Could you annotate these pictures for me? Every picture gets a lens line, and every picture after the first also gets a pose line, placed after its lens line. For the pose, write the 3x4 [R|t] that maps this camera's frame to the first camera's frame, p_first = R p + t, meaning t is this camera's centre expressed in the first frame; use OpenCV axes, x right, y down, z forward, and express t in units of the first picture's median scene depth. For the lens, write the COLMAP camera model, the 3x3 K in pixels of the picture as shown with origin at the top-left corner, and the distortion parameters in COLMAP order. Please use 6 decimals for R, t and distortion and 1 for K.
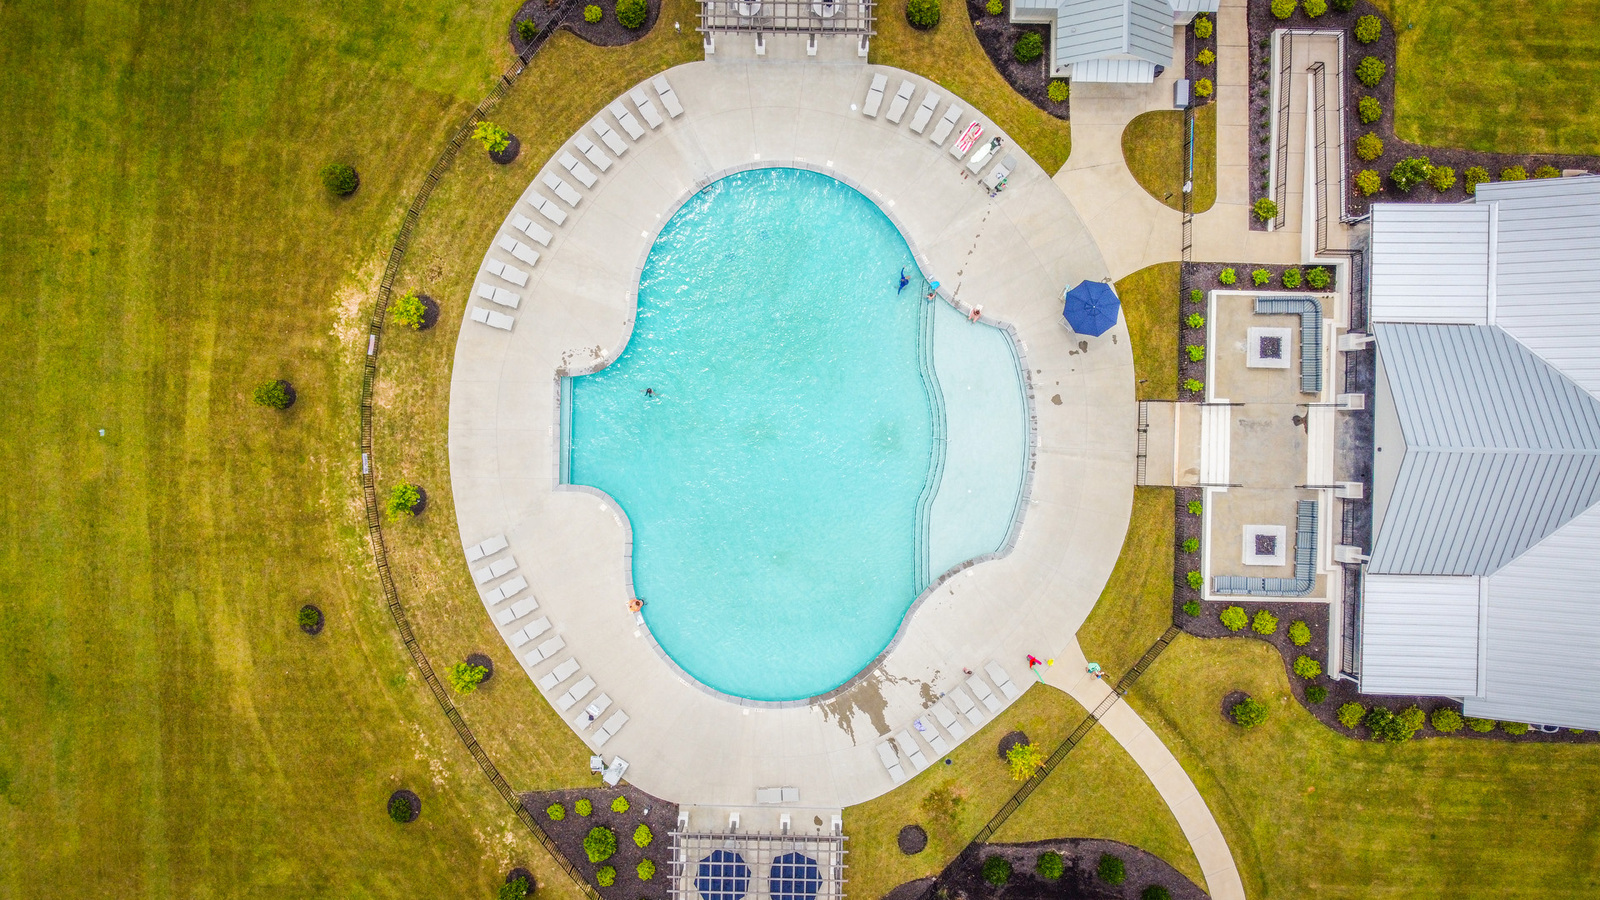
lens RADIAL K [[1207.8, 0, 792.0], [0, 1207.8, 450.1], [0, 0, 1]] dist [0.007512, 0.000199]
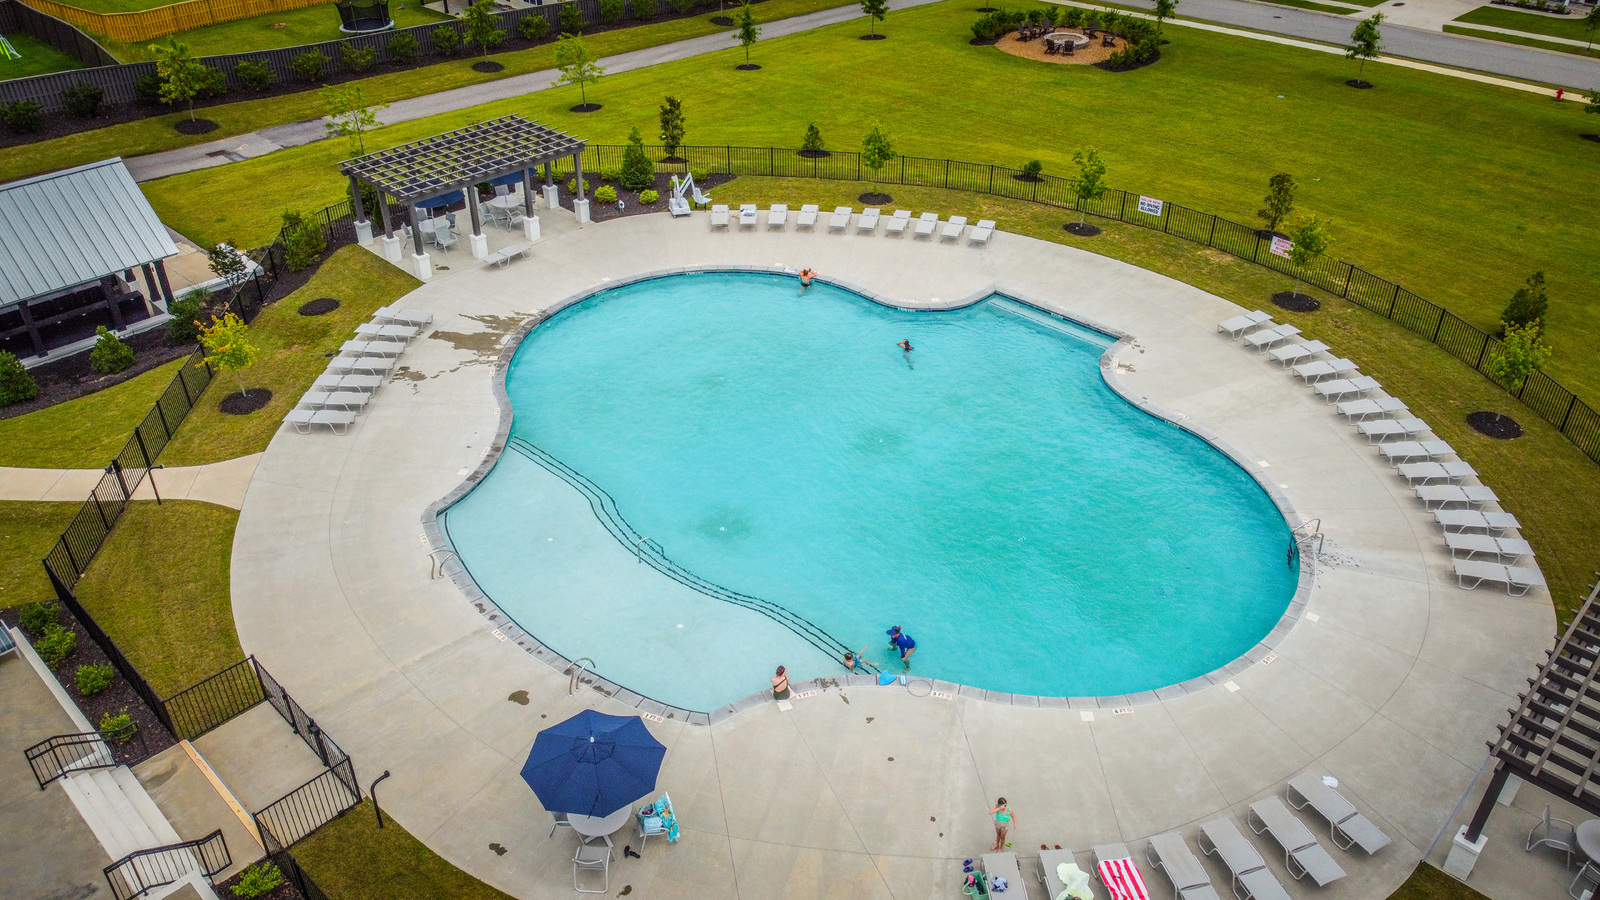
lens RADIAL K [[1207.8, 0, 792.0], [0, 1207.8, 450.1], [0, 0, 1]] dist [0.007512, 0.000199]
pose [[-0.679291, 0.407064, -0.610625, 0.391555], [-0.733869, -0.376492, 0.565411, -0.340914], [0.000263, 0.832197, 0.554480, 0.667015]]
